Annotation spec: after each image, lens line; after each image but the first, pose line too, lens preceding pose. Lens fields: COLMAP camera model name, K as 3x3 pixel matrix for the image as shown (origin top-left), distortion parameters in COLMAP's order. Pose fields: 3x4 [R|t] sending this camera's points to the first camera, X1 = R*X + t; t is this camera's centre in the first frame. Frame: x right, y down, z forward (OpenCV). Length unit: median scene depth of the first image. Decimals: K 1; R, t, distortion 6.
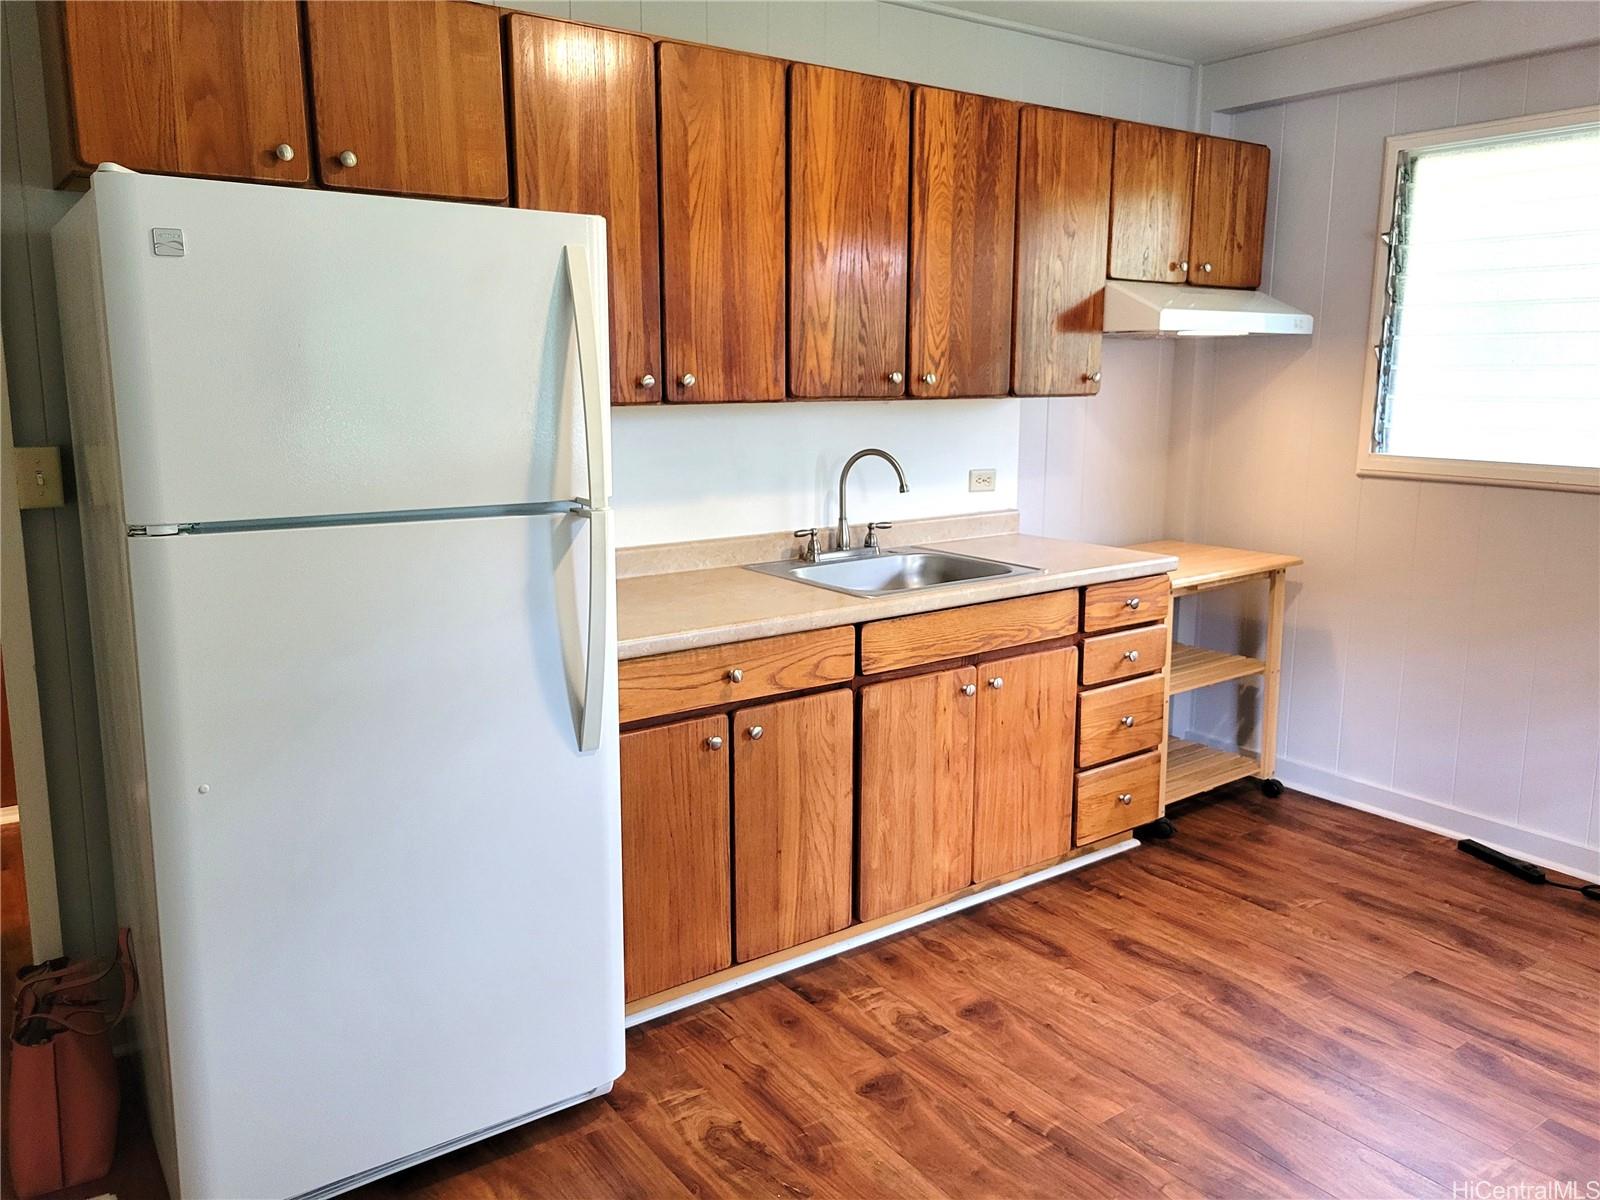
lens RADIAL K [[1206.3, 0, 815.7], [0, 1206.3, 571.8], [0, 0, 1]] dist [0.025965, -0.009510]
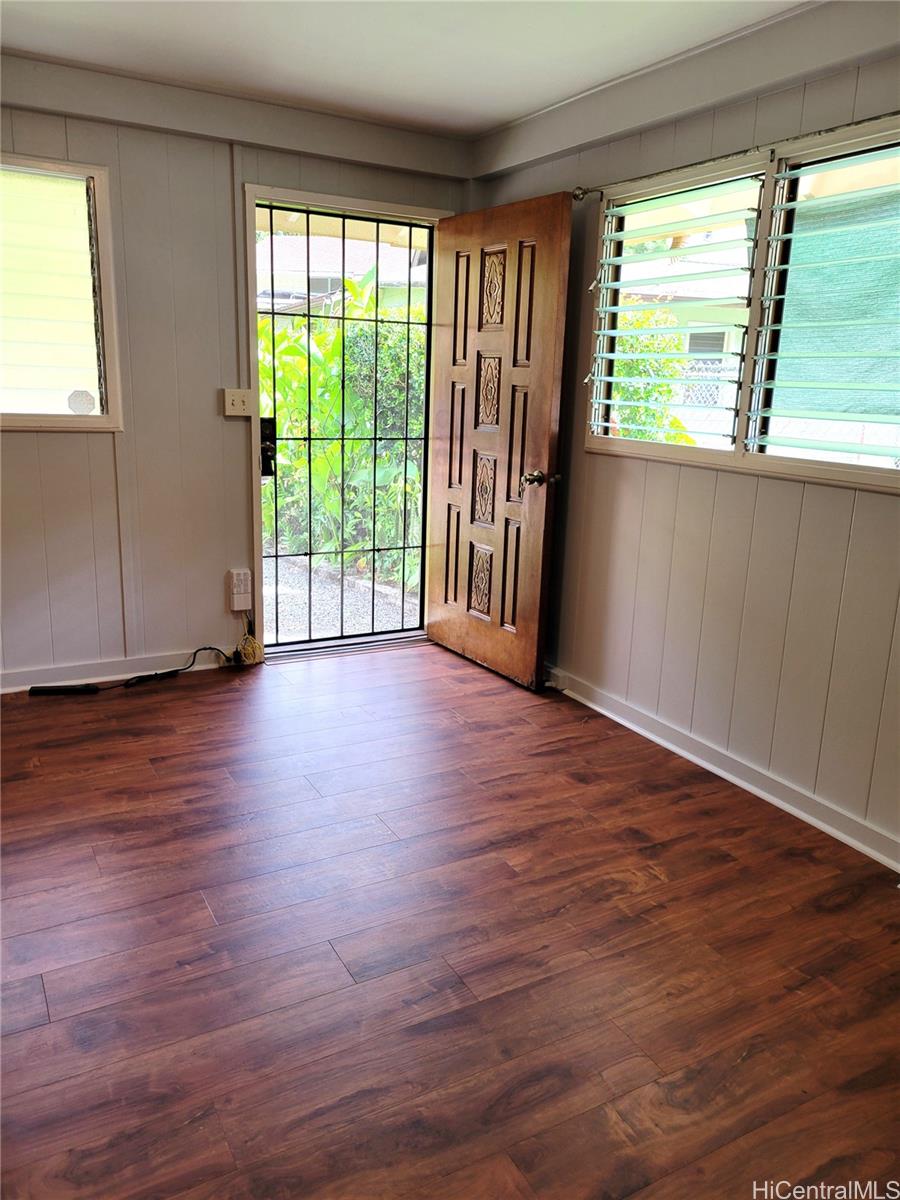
lens RADIAL K [[904.7, 0, 449.7], [0, 904.7, 594.4], [0, 0, 1]] dist [0.025965, -0.009510]
pose [[0.123552, -0.233569, 0.964458, -0.514163], [0.130176, 0.967321, 0.217587, -0.063475], [-0.983763, 0.098666, 0.149920, 0.480729]]
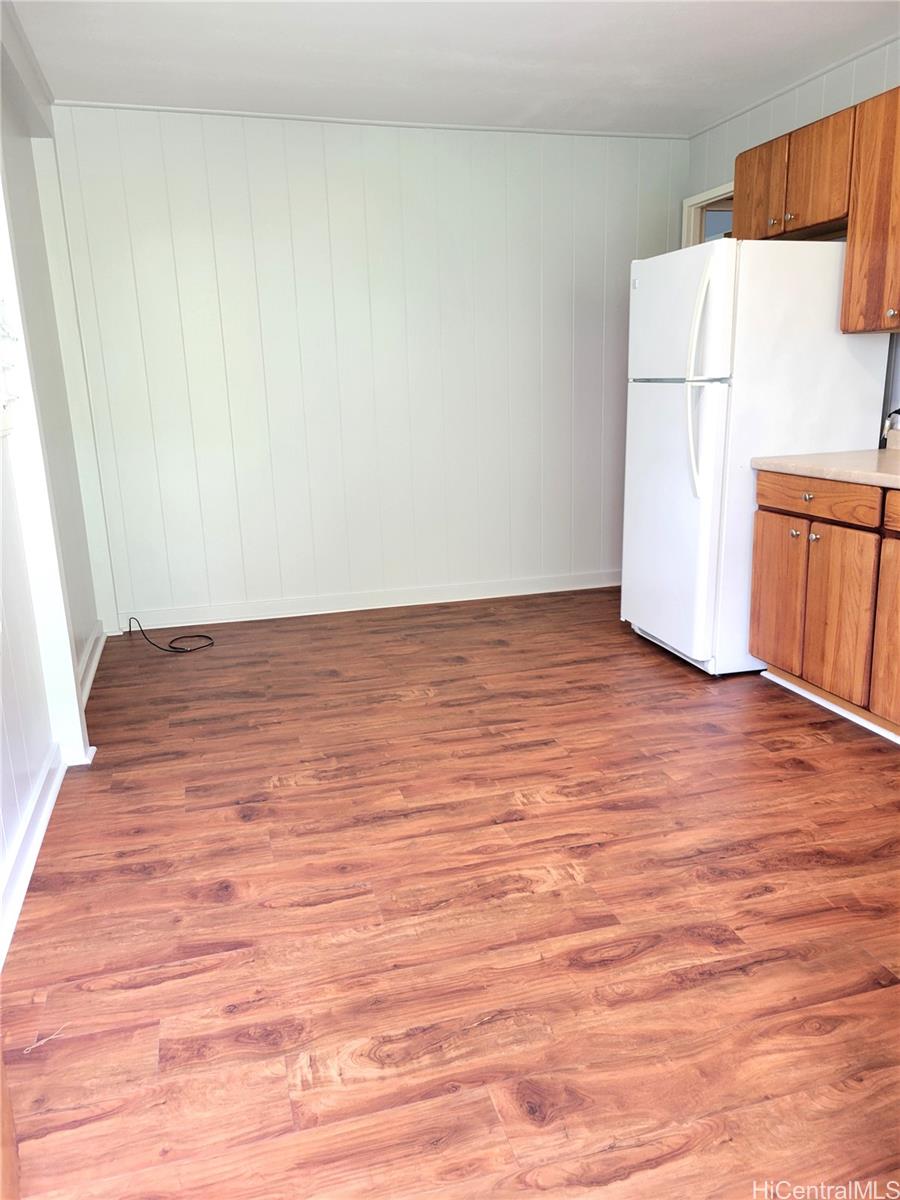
lens RADIAL K [[904.7, 0, 456.5], [0, 904.7, 604.7], [0, 0, 1]] dist [0.025965, -0.009510]
pose [[-0.343225, 0.233475, -0.909772, 1.188033], [-0.132285, 0.946941, 0.292921, -0.070946], [0.929891, 0.220887, -0.294128, 0.892753]]
